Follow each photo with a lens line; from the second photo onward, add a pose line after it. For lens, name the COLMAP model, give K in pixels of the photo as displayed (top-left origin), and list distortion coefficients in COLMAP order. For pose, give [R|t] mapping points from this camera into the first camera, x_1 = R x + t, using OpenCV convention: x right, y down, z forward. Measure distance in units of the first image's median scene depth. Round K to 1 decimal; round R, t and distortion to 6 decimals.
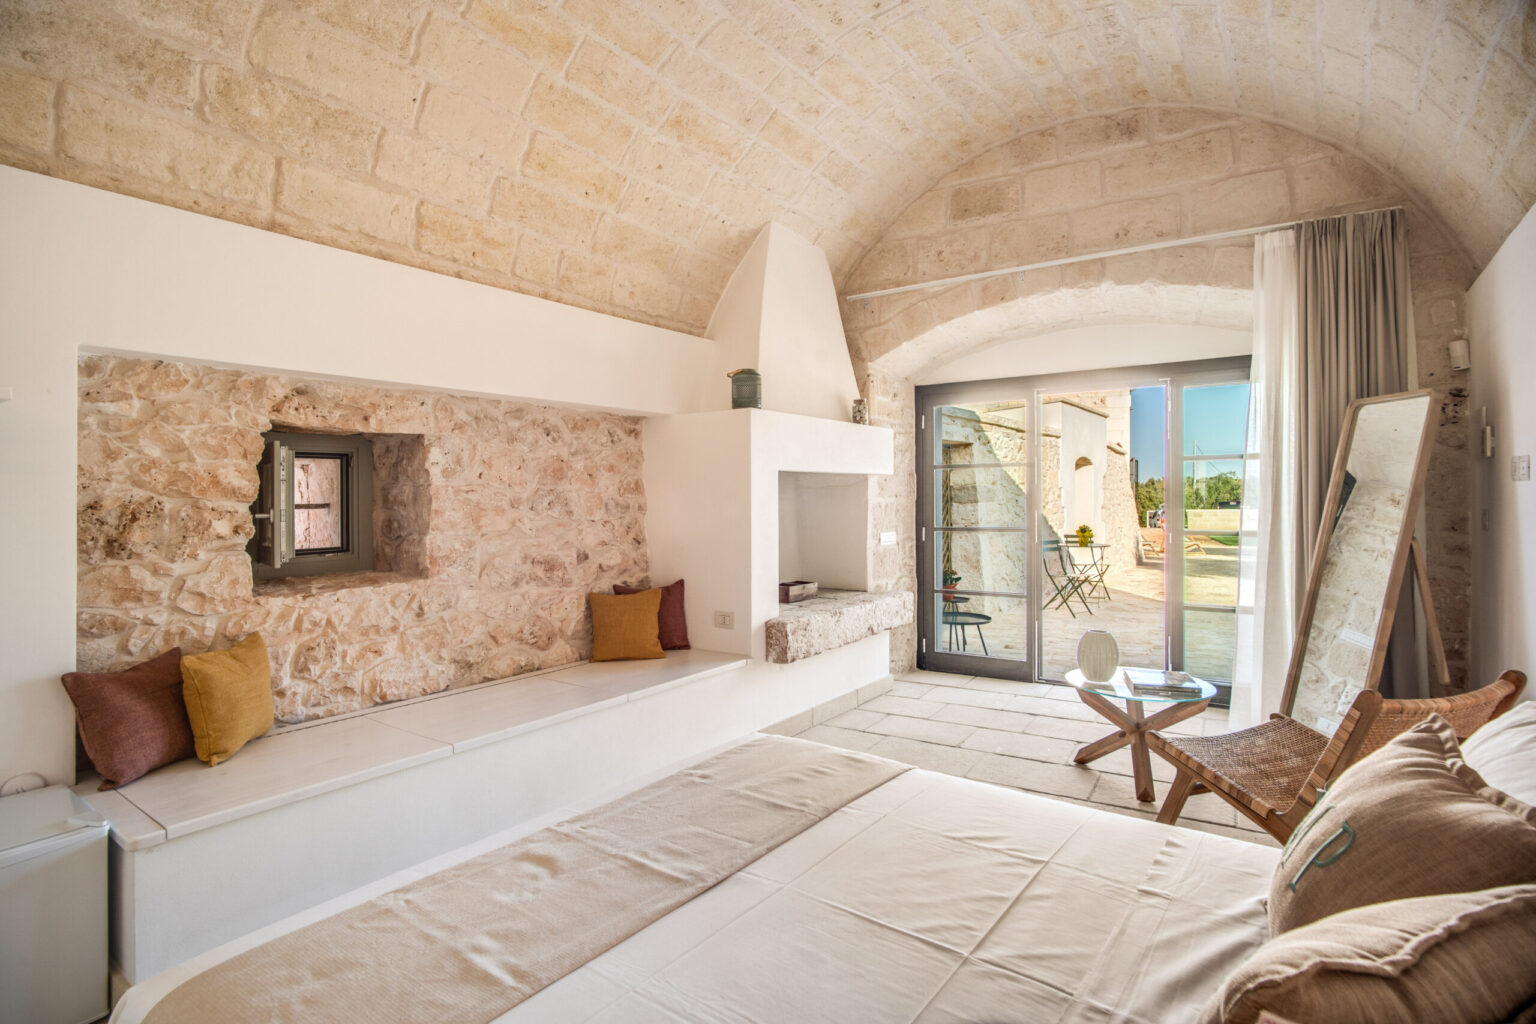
lens RADIAL K [[742.6, 0, 768.0], [0, 742.6, 512.0], [0, 0, 1]] dist [-0.001818, 0.000521]
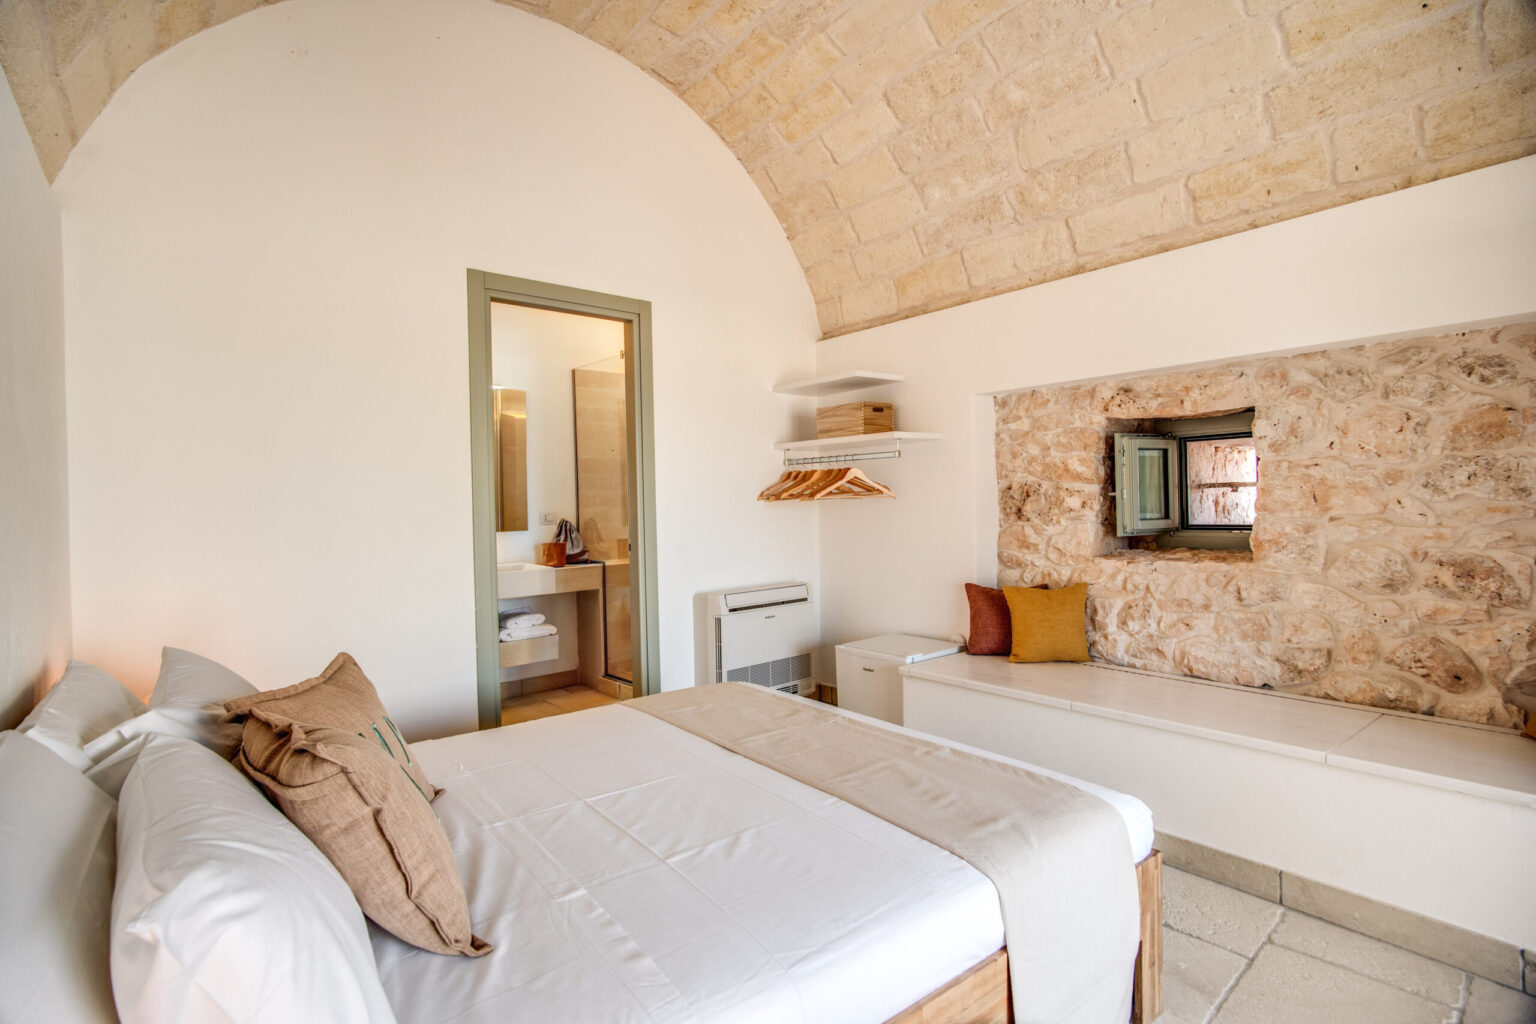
lens RADIAL K [[762.5, 0, 761.1], [0, 762.5, 507.9], [0, 0, 1]] dist [-0.025646, 0.011763]
pose [[-0.261261, 0.024752, -0.964951, 0.713751], [0.007051, 0.999693, 0.023734, -0.006002], [0.965243, -0.000603, -0.261355, 0.766621]]
